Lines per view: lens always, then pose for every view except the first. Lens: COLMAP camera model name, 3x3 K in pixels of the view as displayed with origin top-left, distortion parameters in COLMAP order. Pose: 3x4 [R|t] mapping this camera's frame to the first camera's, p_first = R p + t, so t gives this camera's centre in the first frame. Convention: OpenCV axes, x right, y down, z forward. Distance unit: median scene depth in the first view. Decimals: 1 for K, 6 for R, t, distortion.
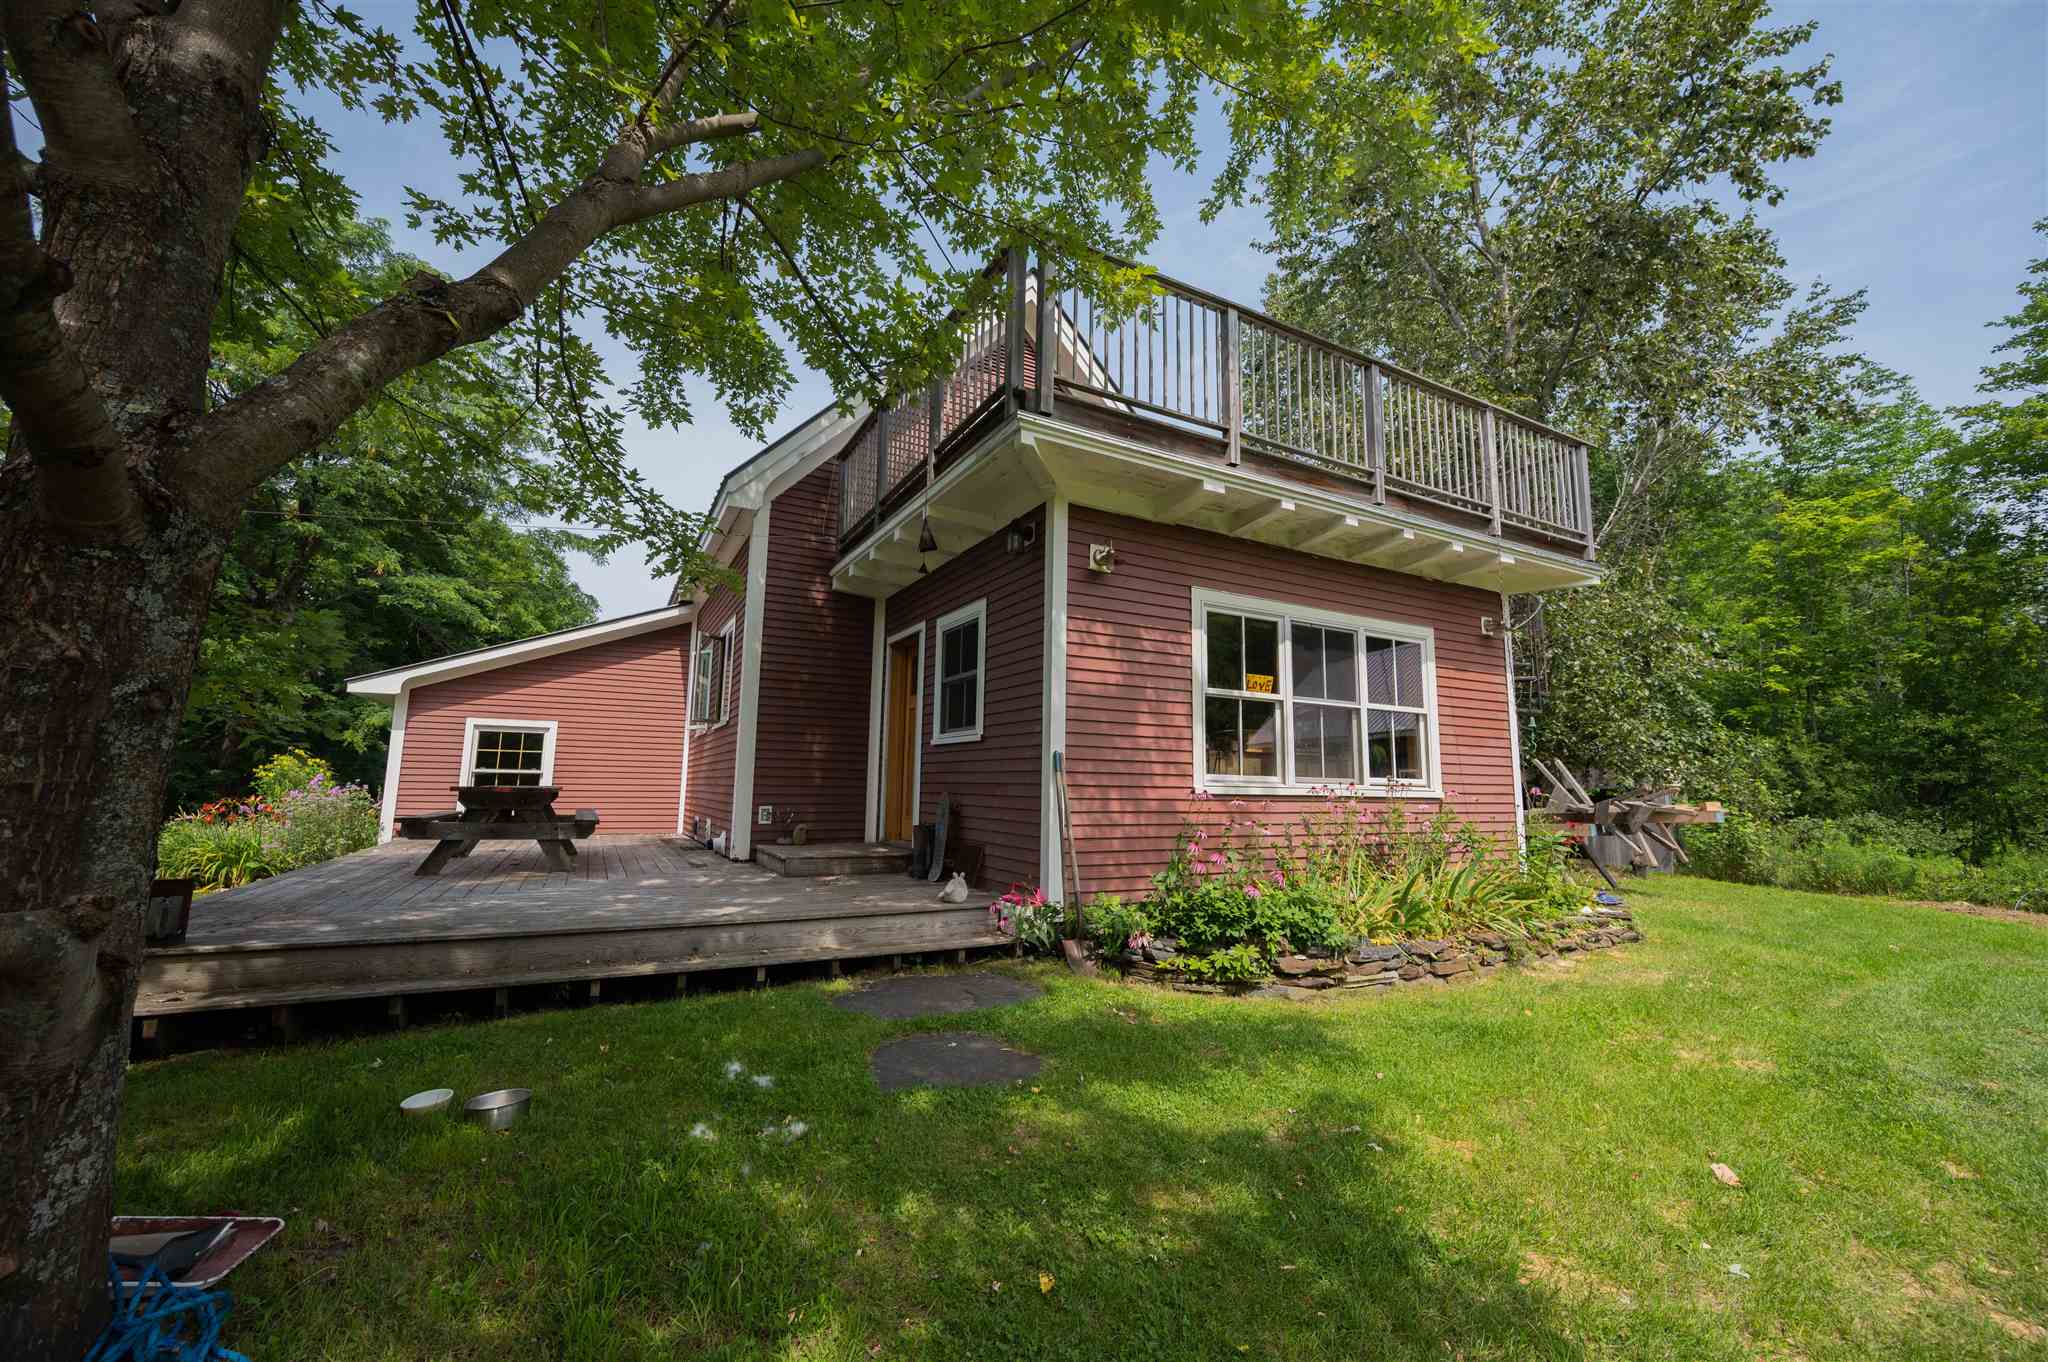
lens RADIAL K [[806.2, 0, 1026.2], [0, 806.2, 676.9], [0, 0, 1]] dist [-0.000721, 0.000182]
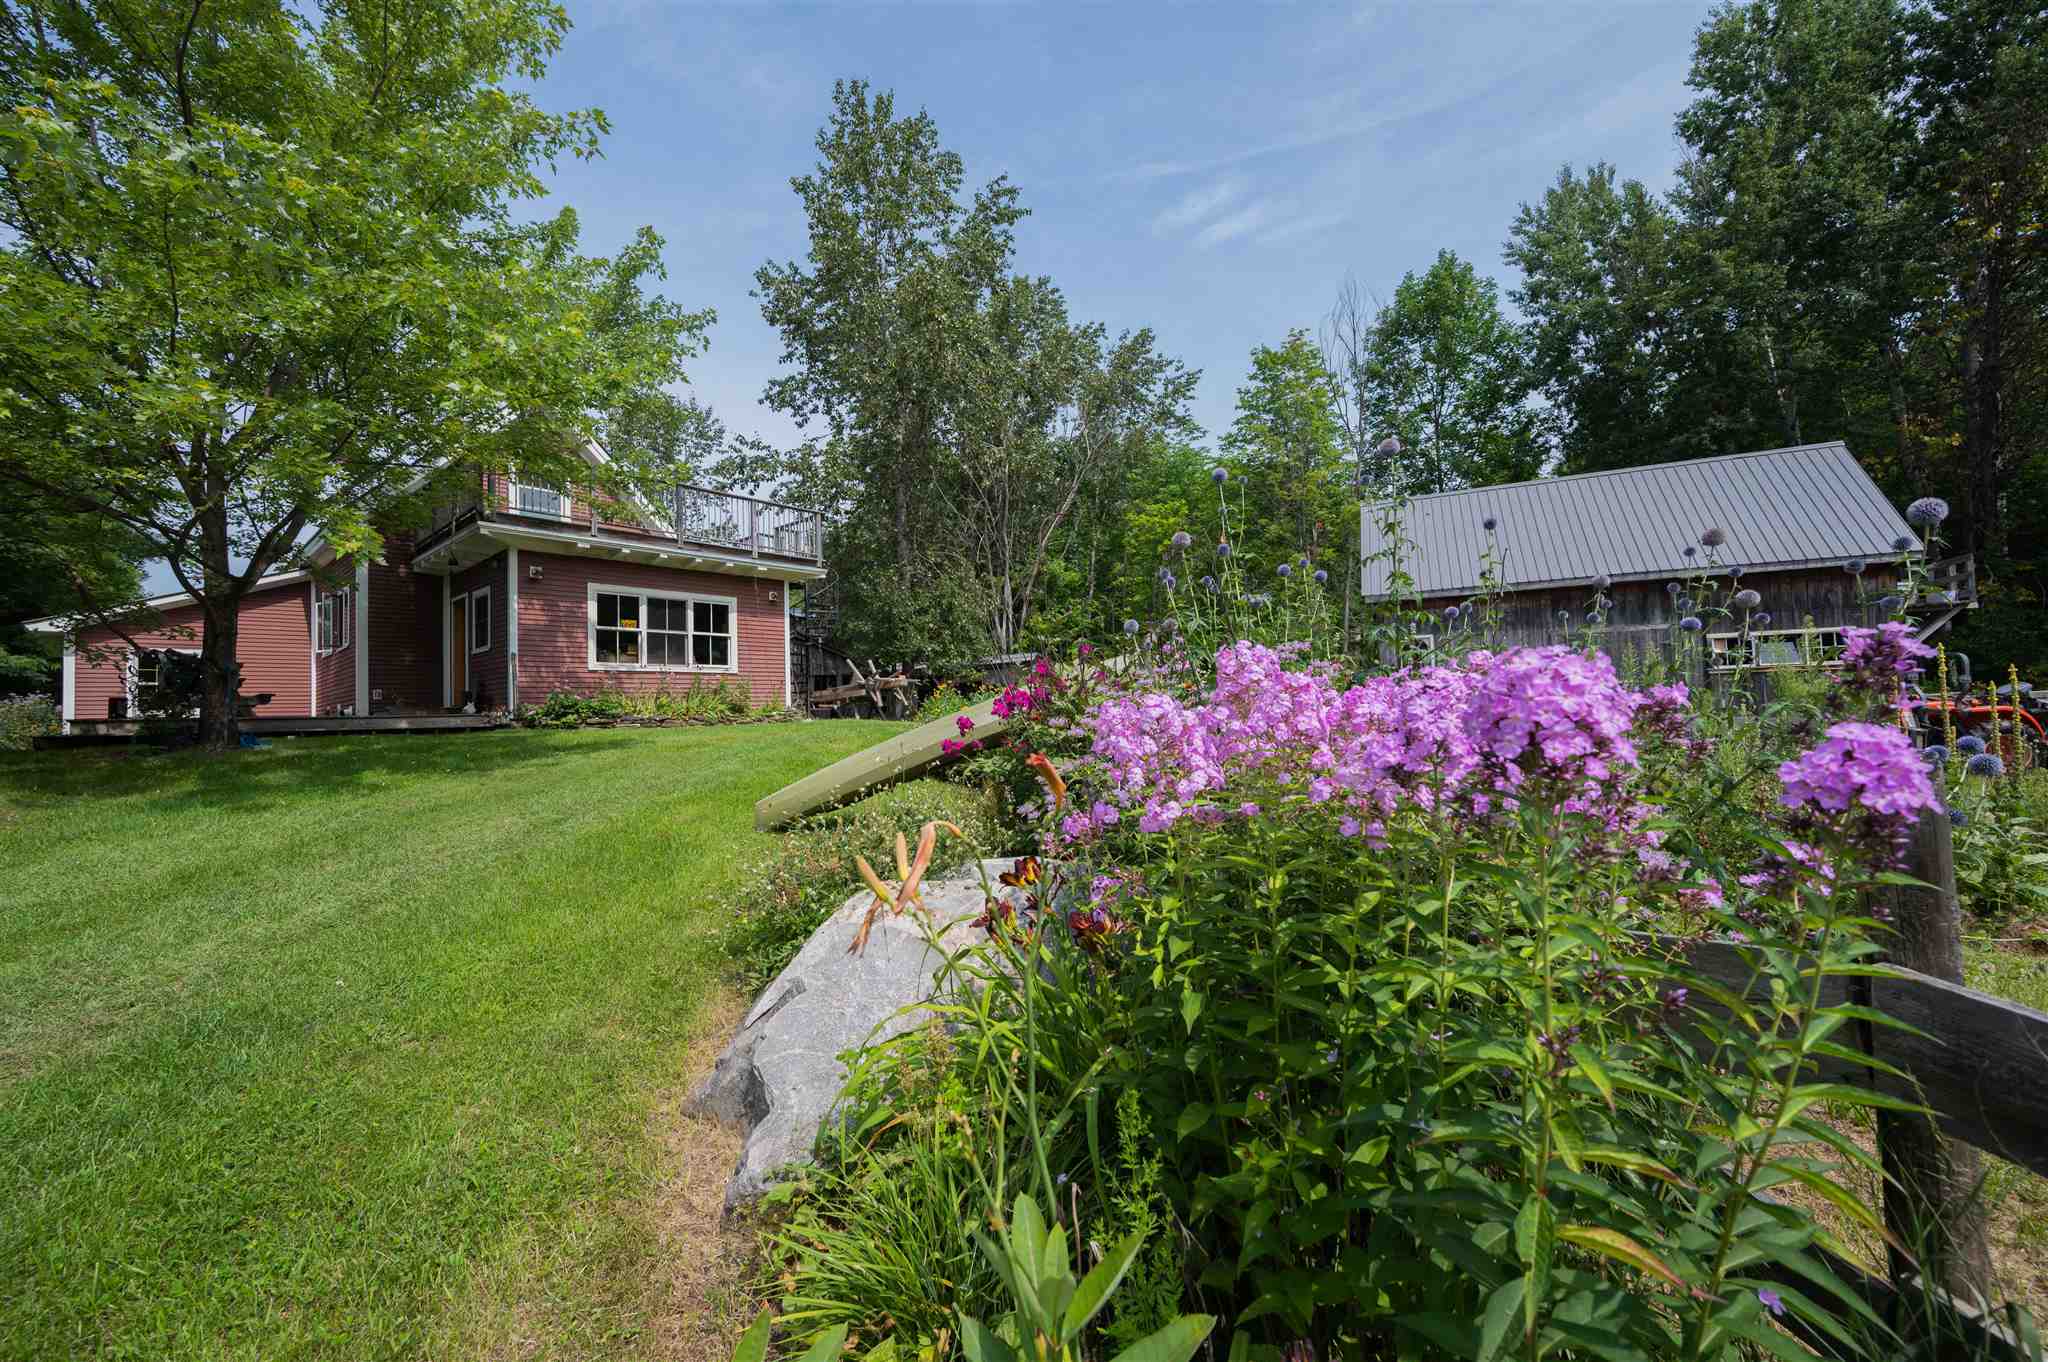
lens RADIAL K [[806.2, 0, 1023.3], [0, 806.2, 685.4], [0, 0, 1]] dist [-0.000721, 0.000182]
pose [[0.938731, -0.031049, 0.343249, 0.556061], [-0.001808, 0.995476, 0.094991, -0.037672], [-0.344645, -0.089792, 0.934429, -1.586598]]
